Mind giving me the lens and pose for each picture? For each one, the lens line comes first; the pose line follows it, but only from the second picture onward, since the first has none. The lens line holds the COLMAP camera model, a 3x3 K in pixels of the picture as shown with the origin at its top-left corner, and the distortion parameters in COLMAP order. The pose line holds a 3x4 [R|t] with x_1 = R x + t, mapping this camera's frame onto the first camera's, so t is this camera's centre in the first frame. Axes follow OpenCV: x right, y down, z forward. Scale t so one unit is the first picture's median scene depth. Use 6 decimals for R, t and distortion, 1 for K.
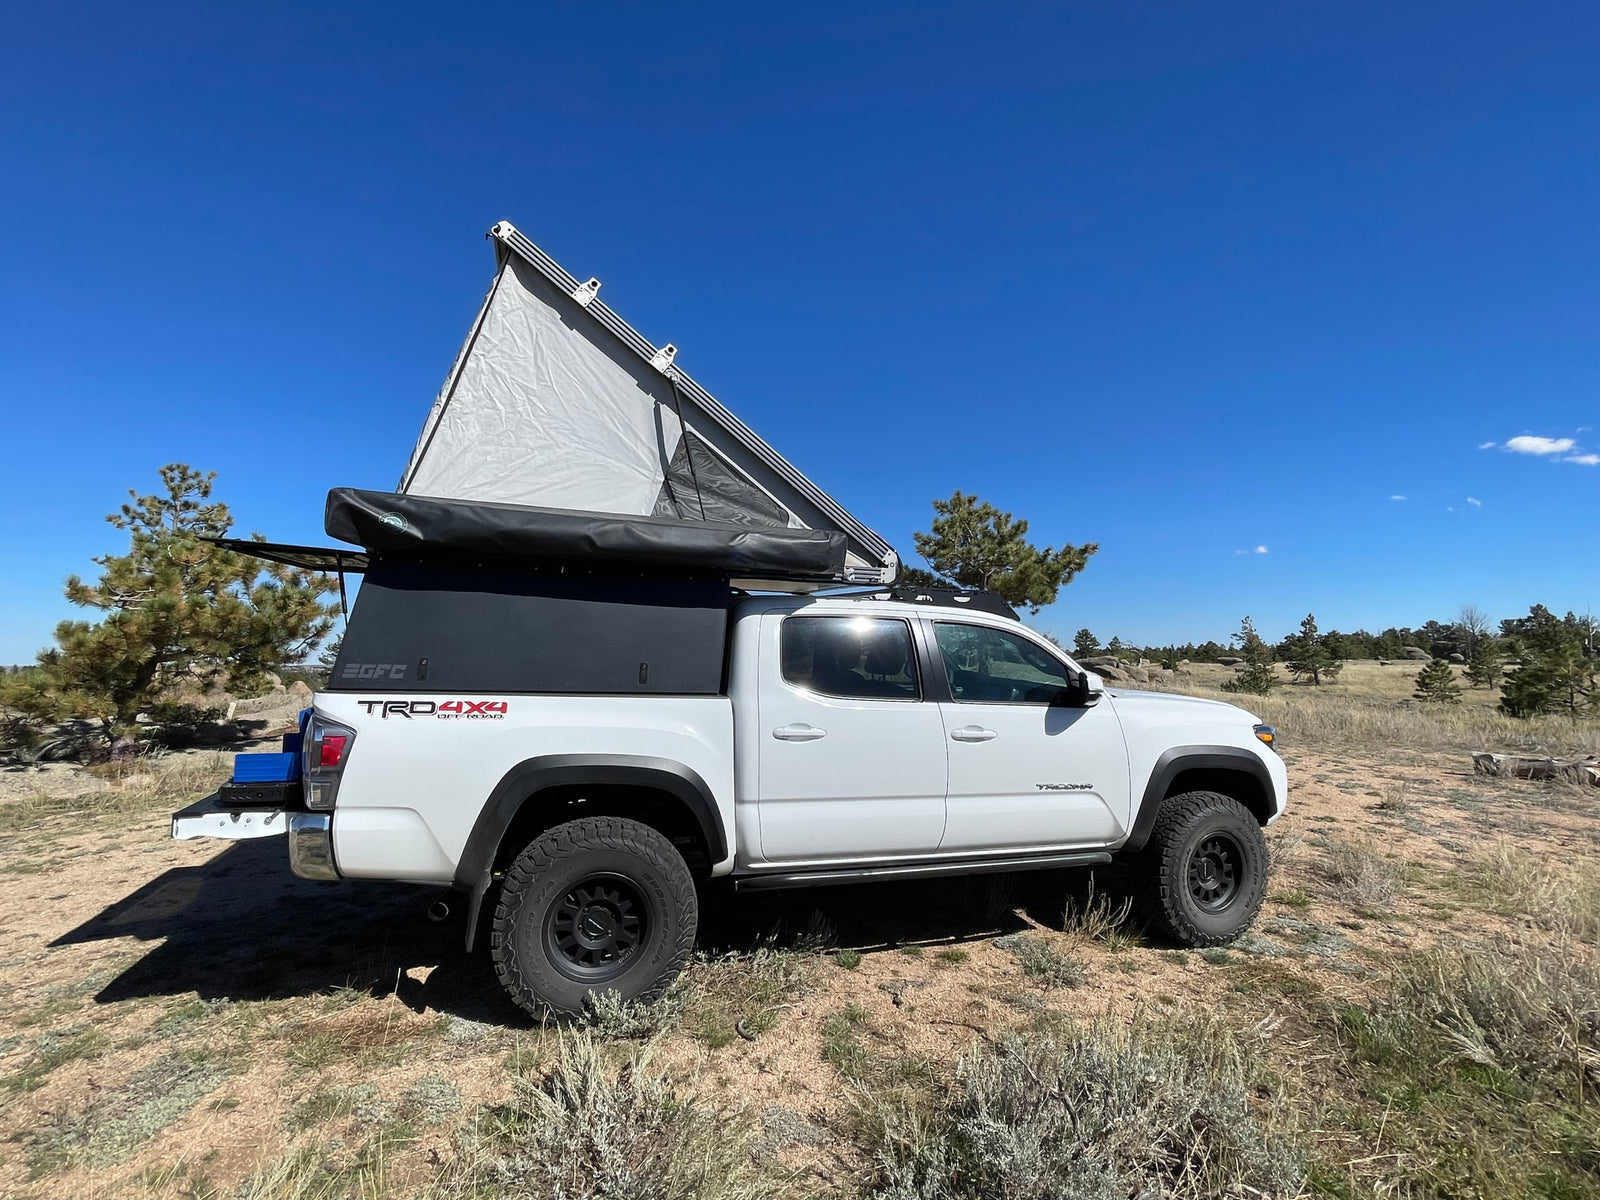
lens RADIAL K [[764.7, 0, 801.7], [0, 764.7, 595.6], [0, 0, 1]] dist [-0.019714, 0.012818]
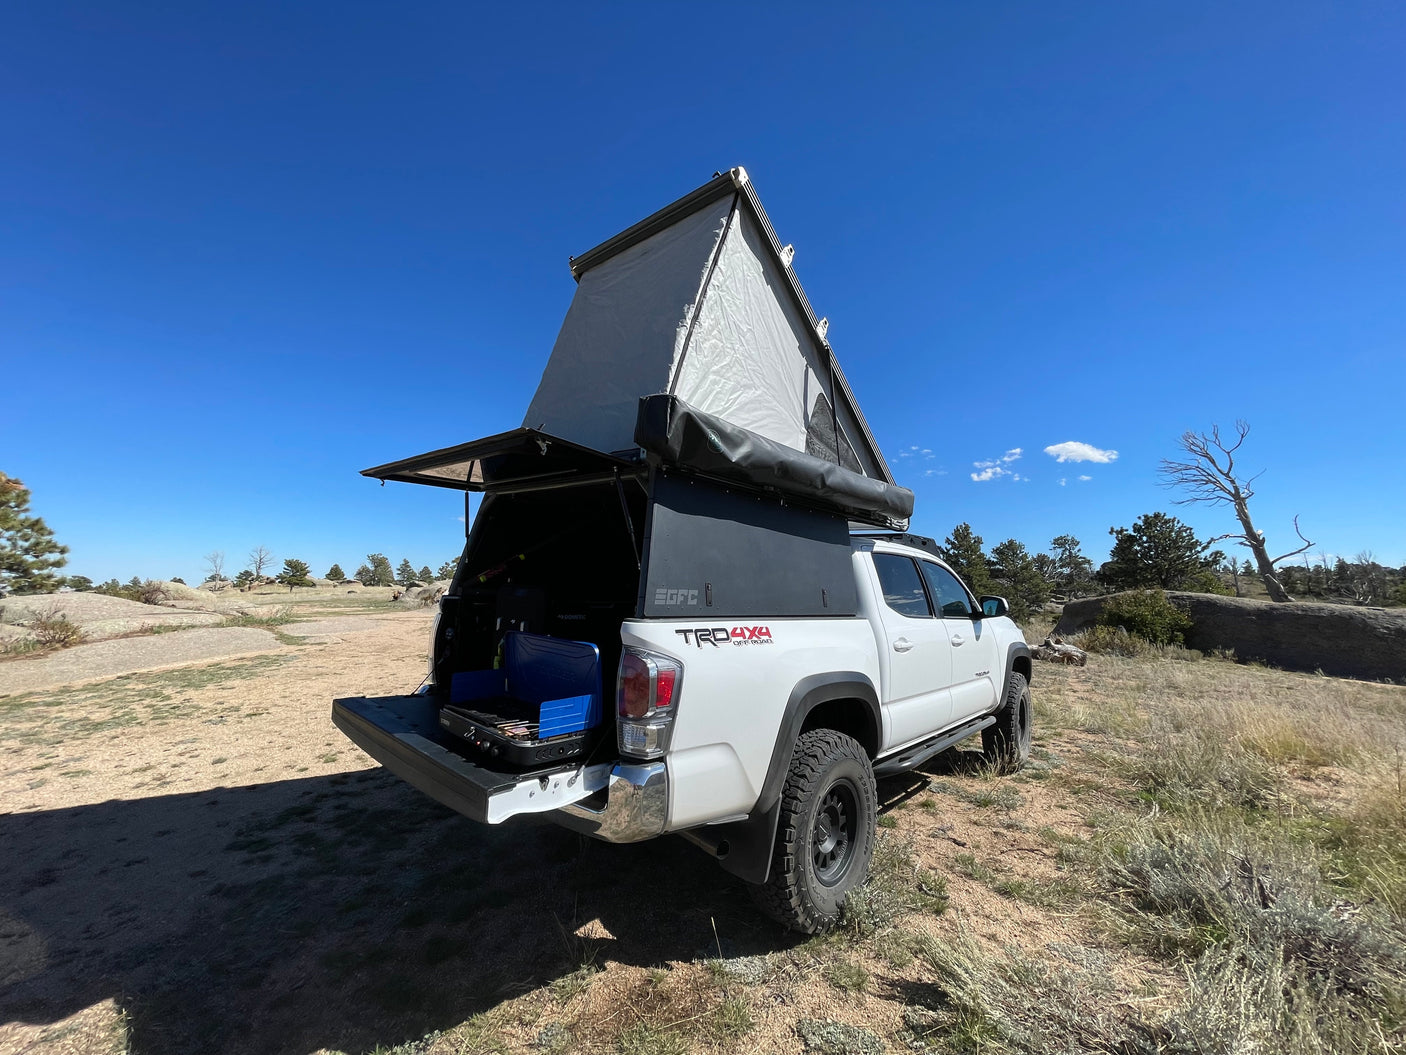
lens RADIAL K [[568.8, 0, 700.1], [0, 568.8, 523.1], [0, 0, 1]] dist [-0.003637, -0.000238]
pose [[0.871715, 0.058954, 0.486454, -0.834039], [-0.043945, 0.998142, -0.042216, 0.036231], [-0.488039, 0.015423, 0.872686, 0.366713]]
